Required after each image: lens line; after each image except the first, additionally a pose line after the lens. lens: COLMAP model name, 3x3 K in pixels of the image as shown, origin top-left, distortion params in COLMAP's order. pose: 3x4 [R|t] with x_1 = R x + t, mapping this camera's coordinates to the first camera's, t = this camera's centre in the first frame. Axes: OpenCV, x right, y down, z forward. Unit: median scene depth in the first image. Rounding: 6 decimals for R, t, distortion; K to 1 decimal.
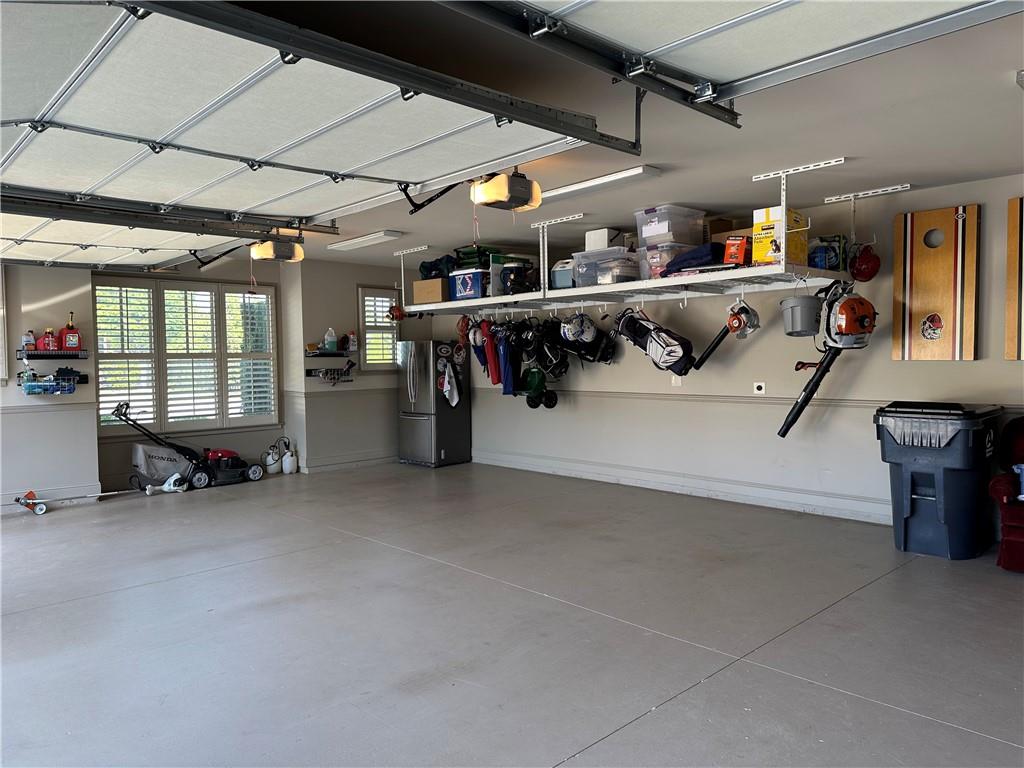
lens RADIAL K [[712.5, 0, 513.6], [0, 712.5, 383.9], [0, 0, 1]] dist [0.131623, -0.178523]
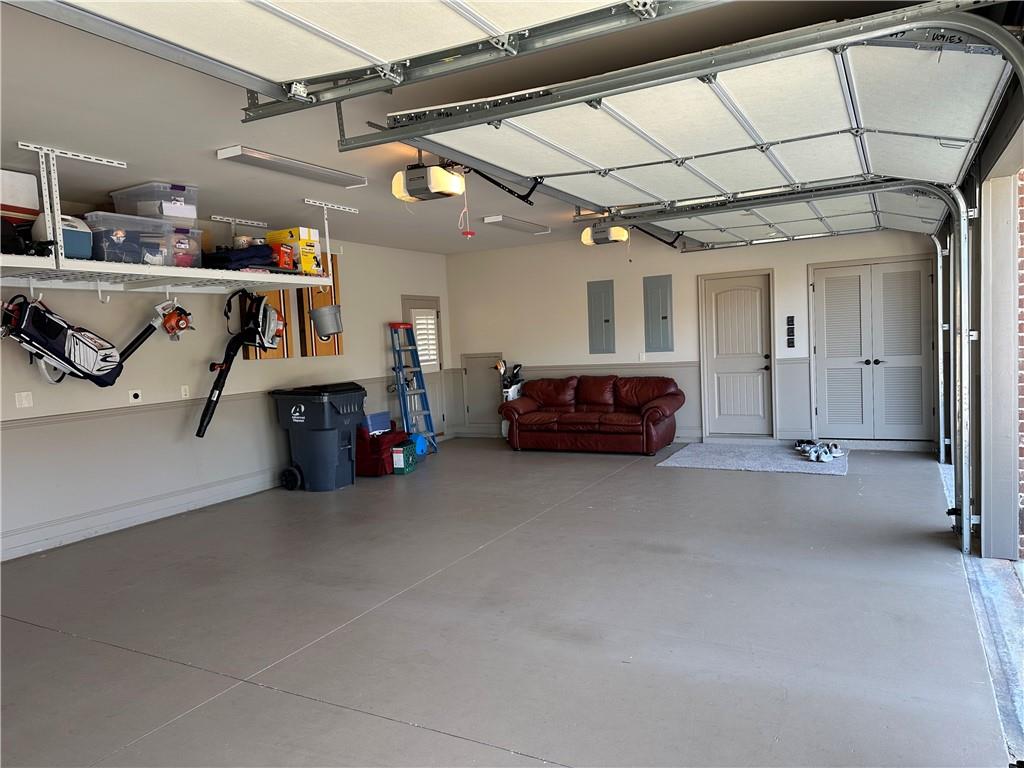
lens RADIAL K [[712.5, 0, 513.6], [0, 712.5, 383.9], [0, 0, 1]] dist [0.131623, -0.178523]
pose [[-0.311699, -0.032277, 0.949632, -0.616208], [0.090401, 0.993882, 0.063453, -0.022405], [-0.945871, 0.105626, -0.306874, 0.738928]]
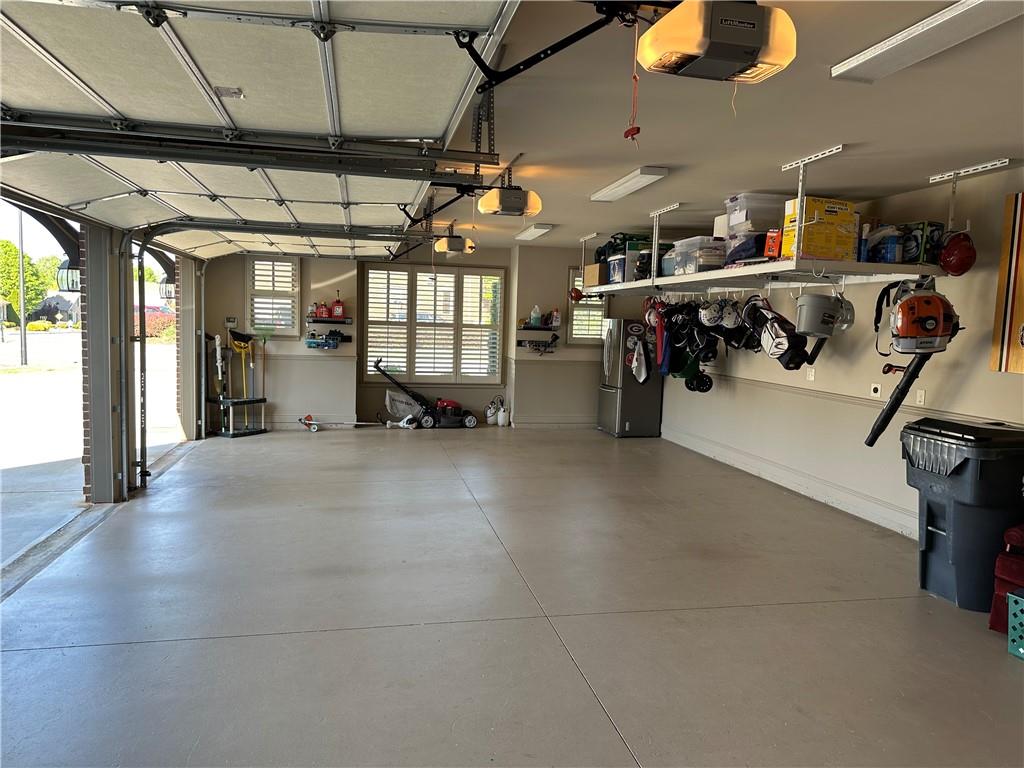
lens RADIAL K [[712.5, 0, 513.6], [0, 712.5, 383.9], [0, 0, 1]] dist [0.131623, -0.178523]
pose [[0.850615, 0.087394, -0.518475, 0.378011], [-0.062823, 0.995919, 0.064803, -0.028619], [0.522022, -0.022550, 0.852634, -0.000096]]
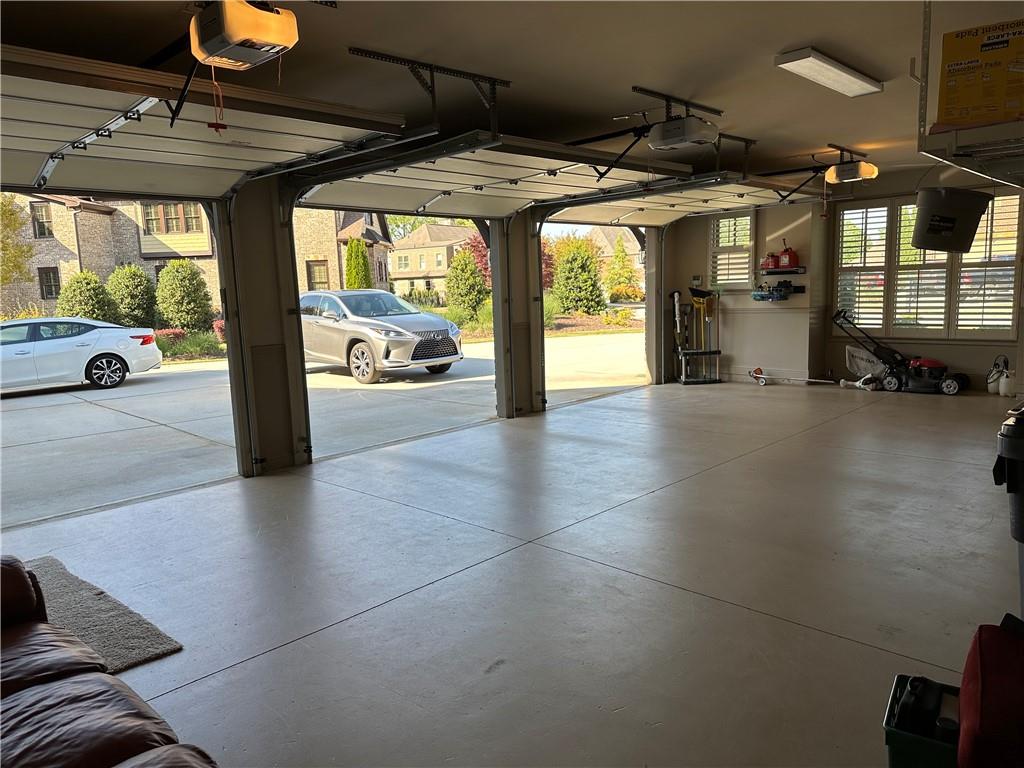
lens RADIAL K [[727.2, 0, 513.2], [0, 727.2, 396.0], [0, 0, 1]] dist [0.001863, -0.002910]
pose [[0.039006, 0.165388, -0.985457, 0.677803], [0.002325, 0.986190, 0.165603, -0.034354], [0.999236, -0.008751, 0.038083, 0.420305]]
